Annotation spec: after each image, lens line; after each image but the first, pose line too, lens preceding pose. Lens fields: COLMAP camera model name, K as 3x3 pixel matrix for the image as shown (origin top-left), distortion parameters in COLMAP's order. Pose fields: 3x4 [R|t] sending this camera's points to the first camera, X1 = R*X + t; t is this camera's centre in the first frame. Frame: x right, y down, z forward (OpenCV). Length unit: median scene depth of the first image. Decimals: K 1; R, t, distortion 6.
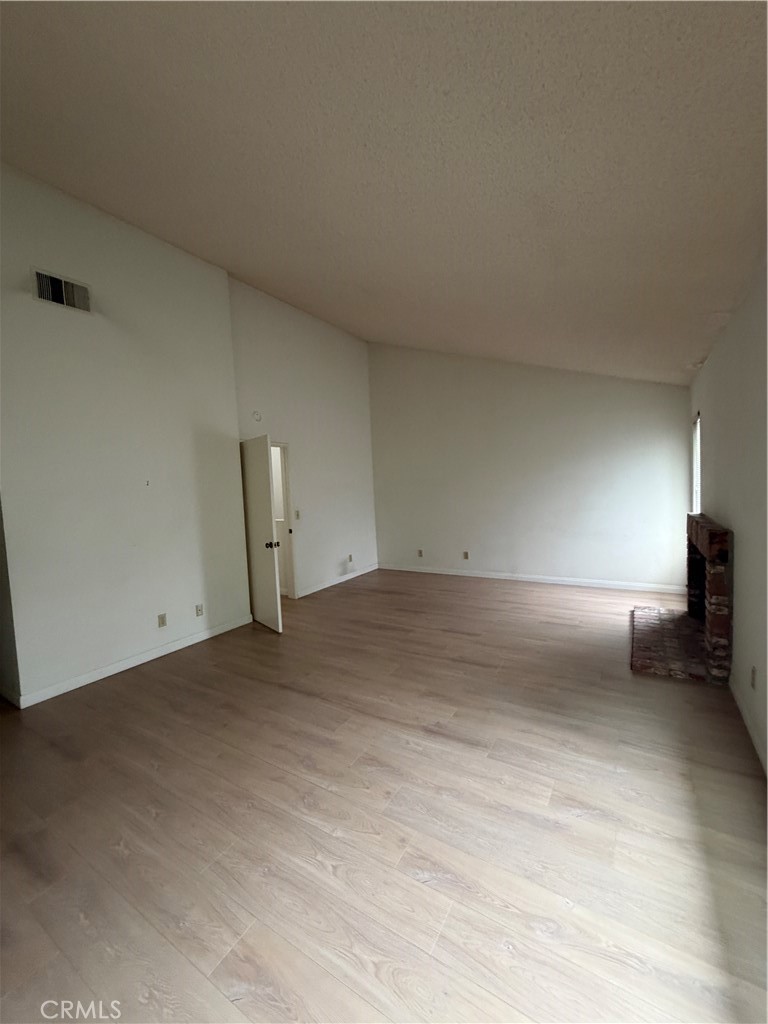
lens RADIAL K [[407.3, 0, 382.8], [0, 407.3, 508.0], [0, 0, 1]] dist [0.005187, -0.001184]
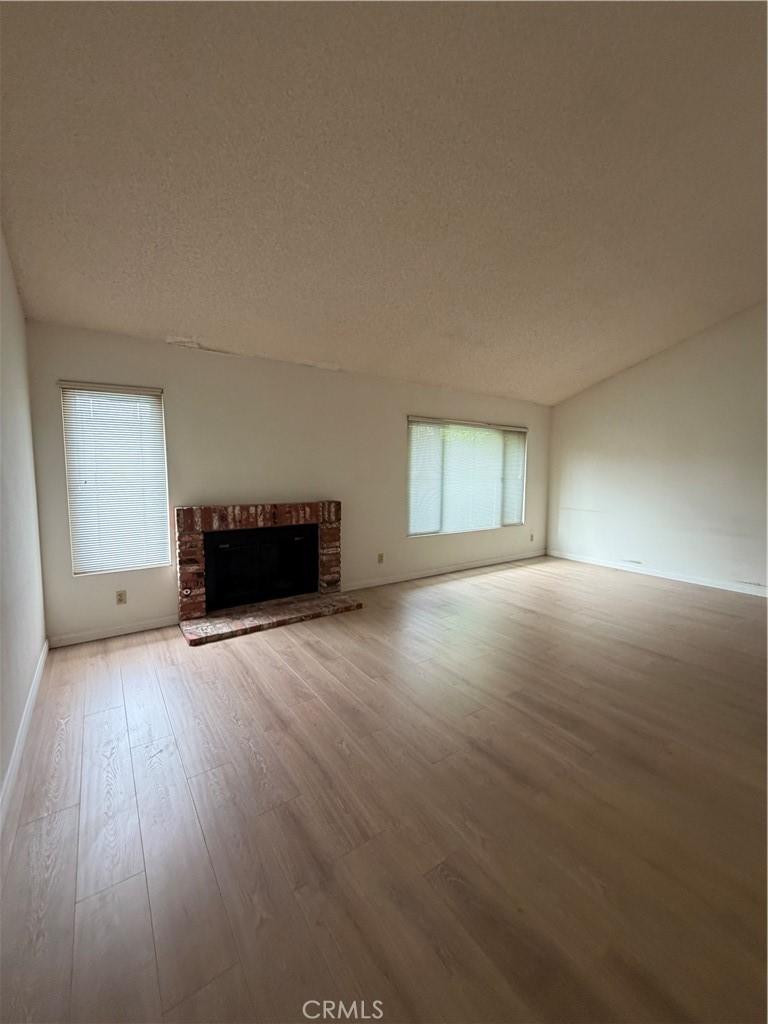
lens RADIAL K [[407.3, 0, 383.3], [0, 407.3, 509.4], [0, 0, 1]] dist [0.005187, -0.001184]
pose [[-0.921799, -0.000094, 0.387668, 0.025124], [0.054197, 0.990148, 0.129110, -0.099455], [-0.383861, 0.140024, -0.912713, 2.216225]]
